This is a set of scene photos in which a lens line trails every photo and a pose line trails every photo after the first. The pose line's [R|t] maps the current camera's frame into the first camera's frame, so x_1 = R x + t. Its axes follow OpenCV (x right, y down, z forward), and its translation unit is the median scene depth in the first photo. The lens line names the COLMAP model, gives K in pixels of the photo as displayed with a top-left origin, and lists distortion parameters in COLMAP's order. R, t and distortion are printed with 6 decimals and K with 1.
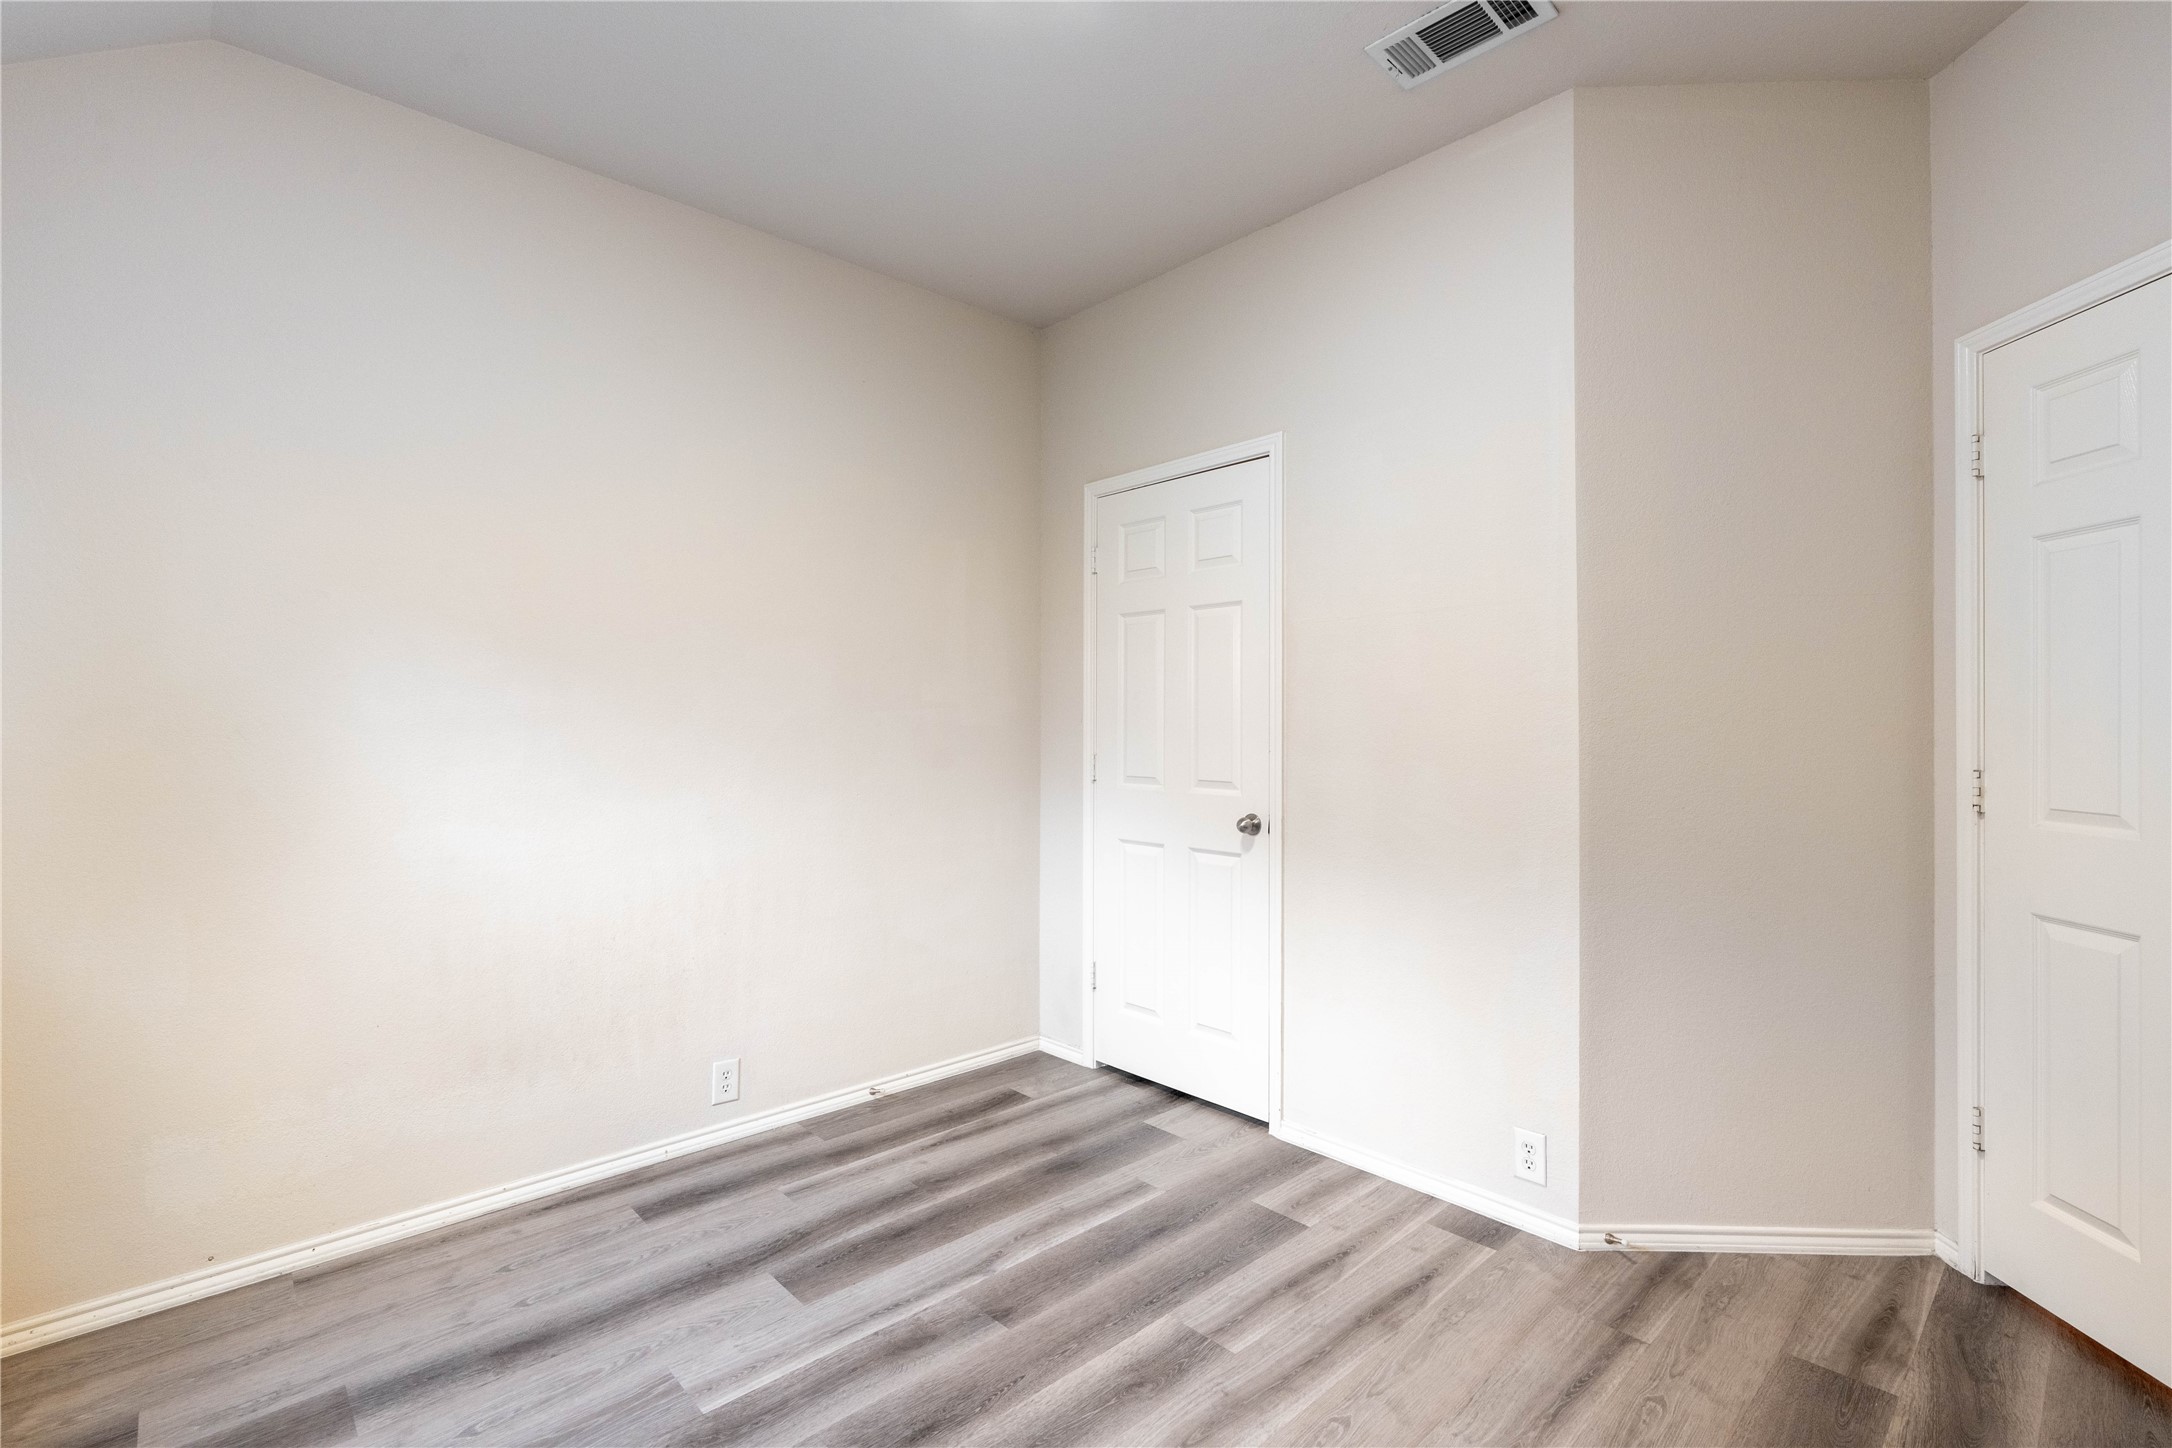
lens RADIAL K [[973.3, 0, 1094.3], [0, 973.3, 715.8], [0, 0, 1]] dist [-0.011099, 0.005859]
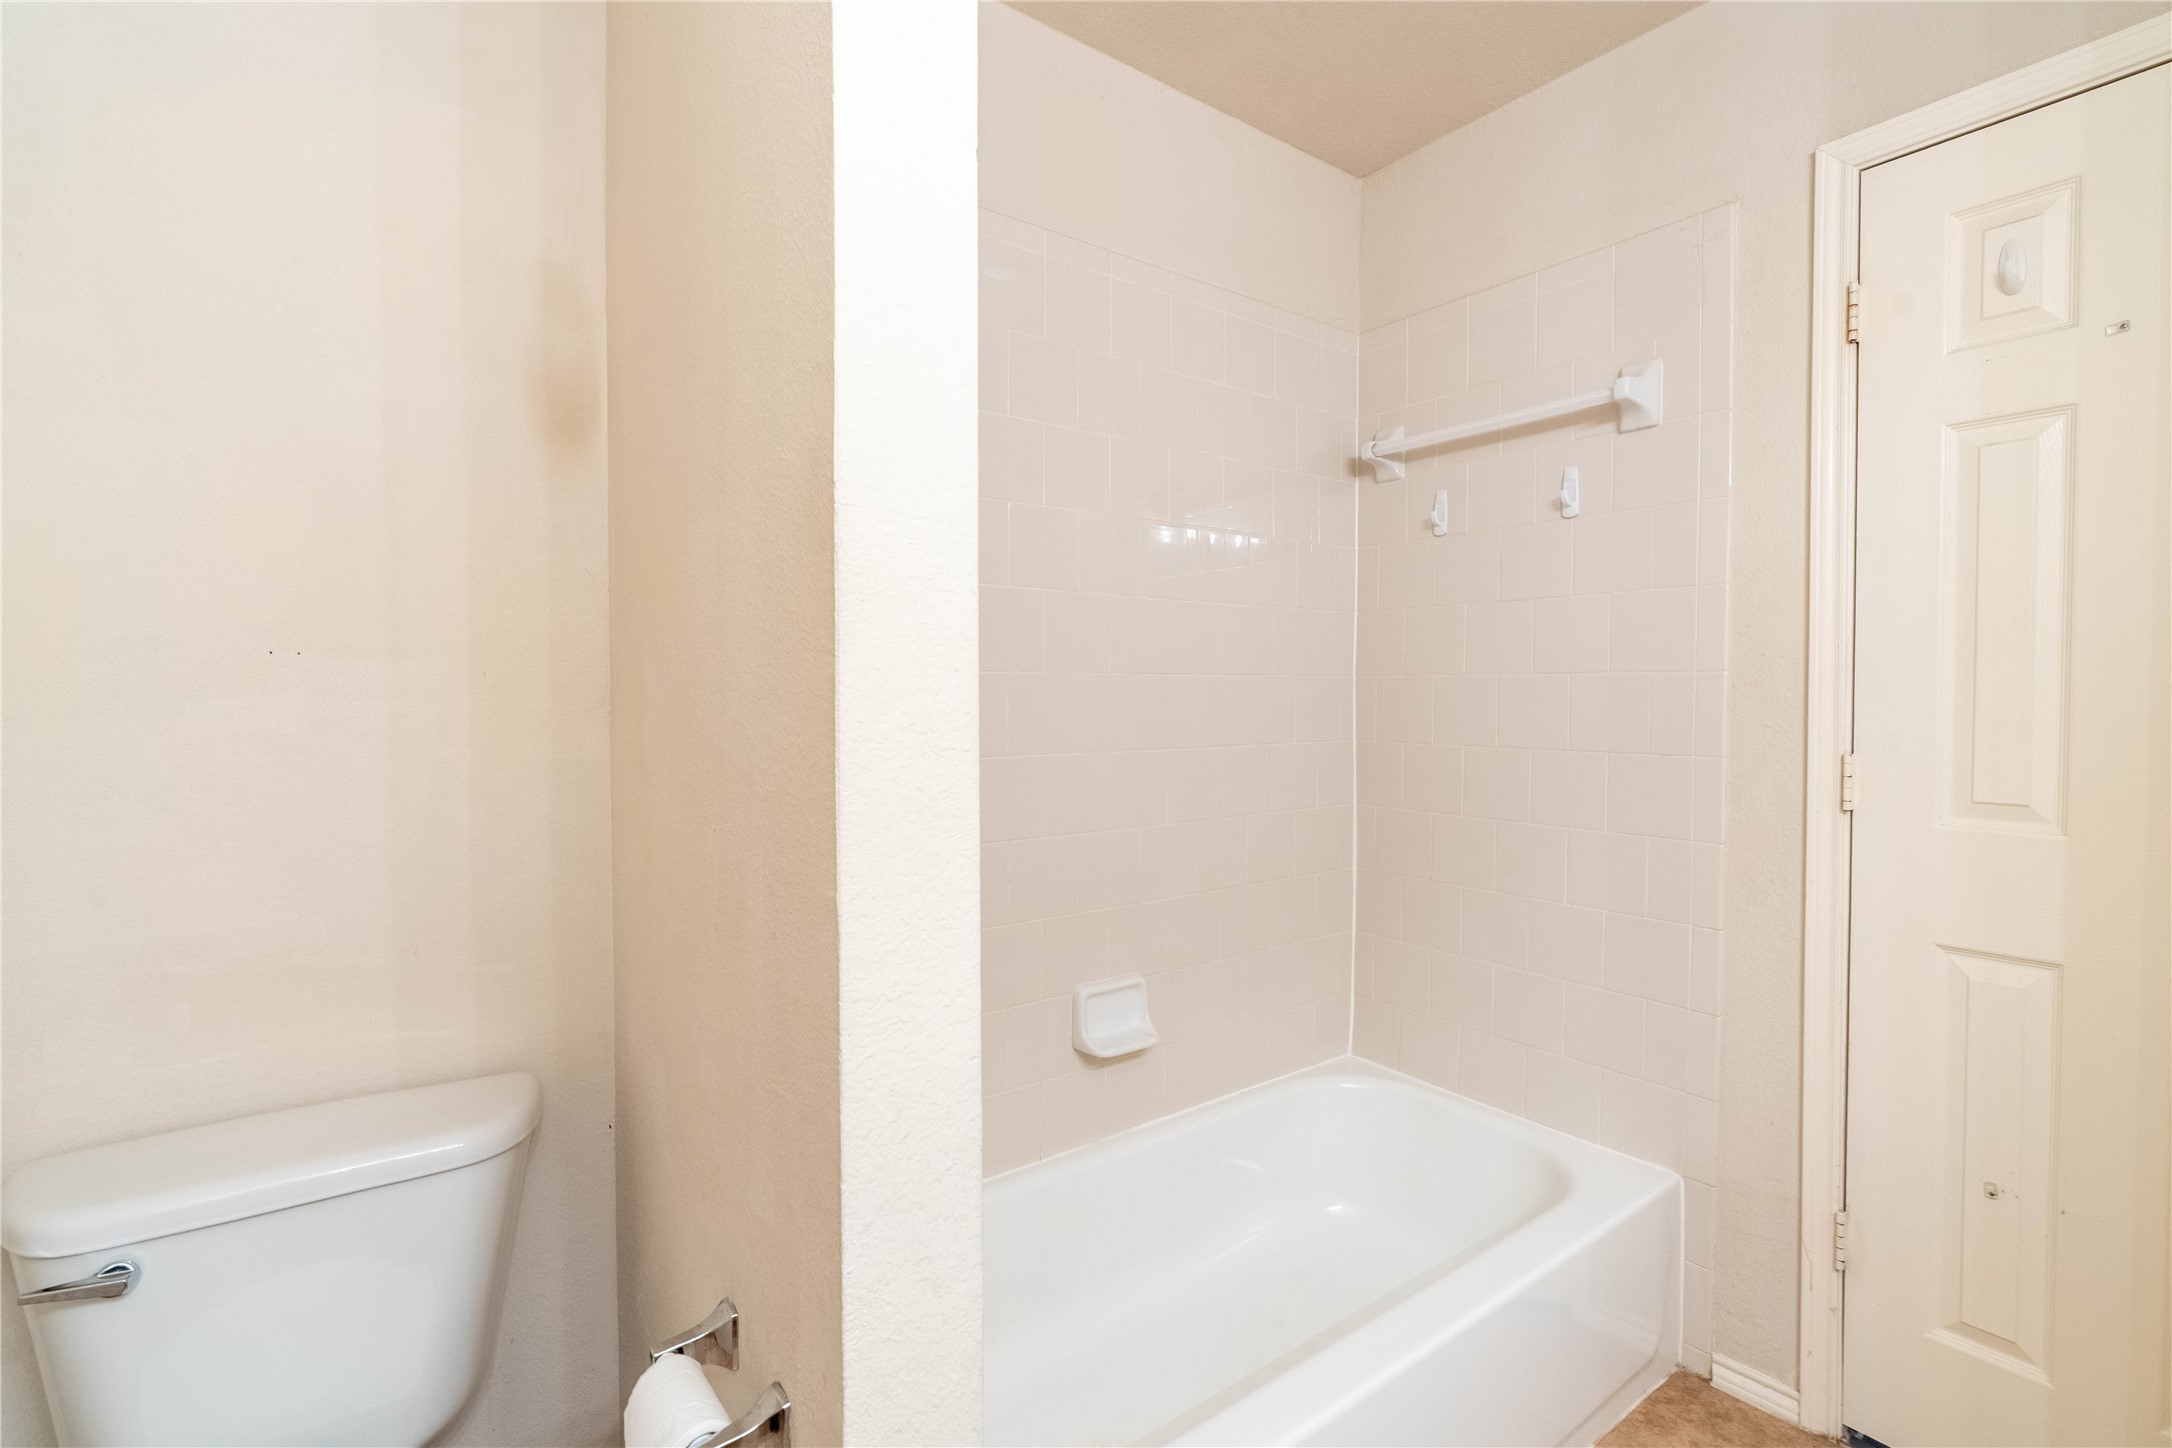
lens RADIAL K [[973.3, 0, 1094.3], [0, 973.3, 715.8], [0, 0, 1]] dist [-0.011099, 0.005859]
pose [[0.764063, -0.017530, 0.644904, 0.016404], [0.001970, 0.999690, 0.024839, 0.013173], [-0.645139, -0.017708, 0.763860, 0.886707]]
